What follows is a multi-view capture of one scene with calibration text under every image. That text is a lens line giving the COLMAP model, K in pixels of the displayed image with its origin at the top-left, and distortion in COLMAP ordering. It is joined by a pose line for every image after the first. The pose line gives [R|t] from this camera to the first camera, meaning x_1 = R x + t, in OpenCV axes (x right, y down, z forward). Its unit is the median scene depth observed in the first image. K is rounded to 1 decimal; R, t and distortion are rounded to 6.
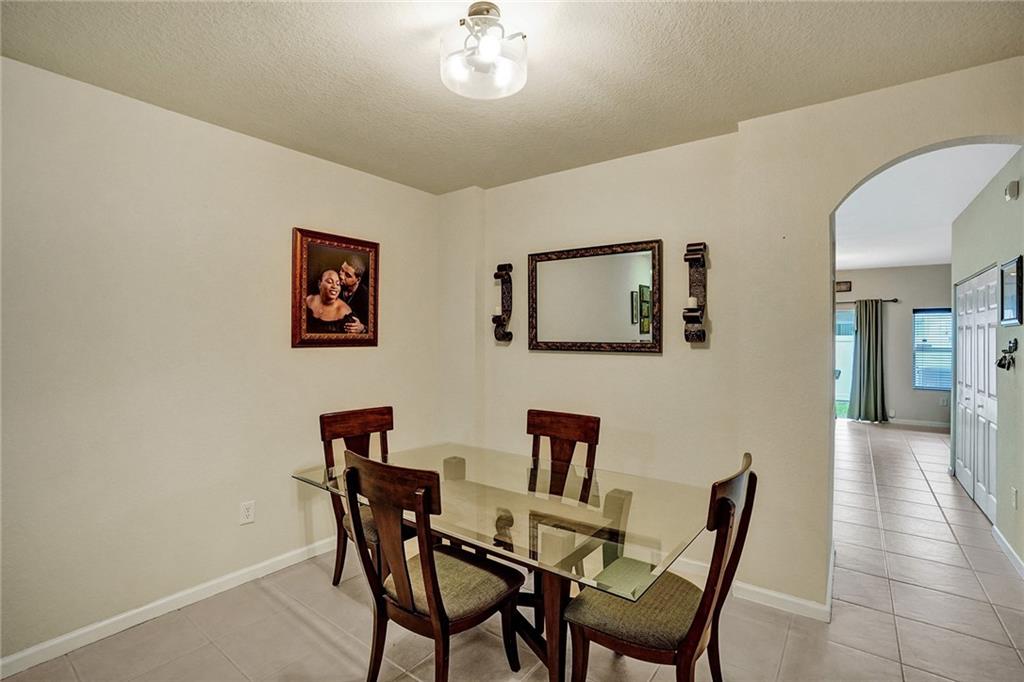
lens RADIAL K [[468.2, 0, 515.5], [0, 468.2, 335.2], [0, 0, 1]] dist [-0.078357, 0.030559]
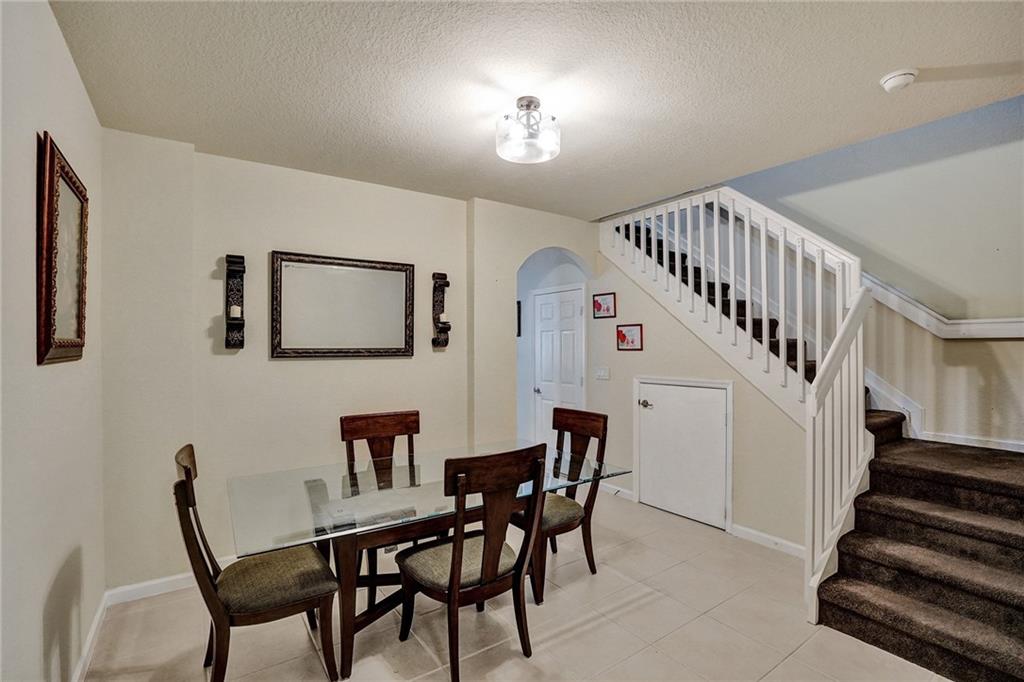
lens RADIAL K [[468.2, 0, 515.5], [0, 468.2, 335.2], [0, 0, 1]] dist [-0.078357, 0.030559]
pose [[0.326647, 0.016634, 0.945000, -0.759227], [0.005568, 0.999794, -0.019523, 0.008718], [-0.945130, 0.011639, 0.326487, 0.329689]]
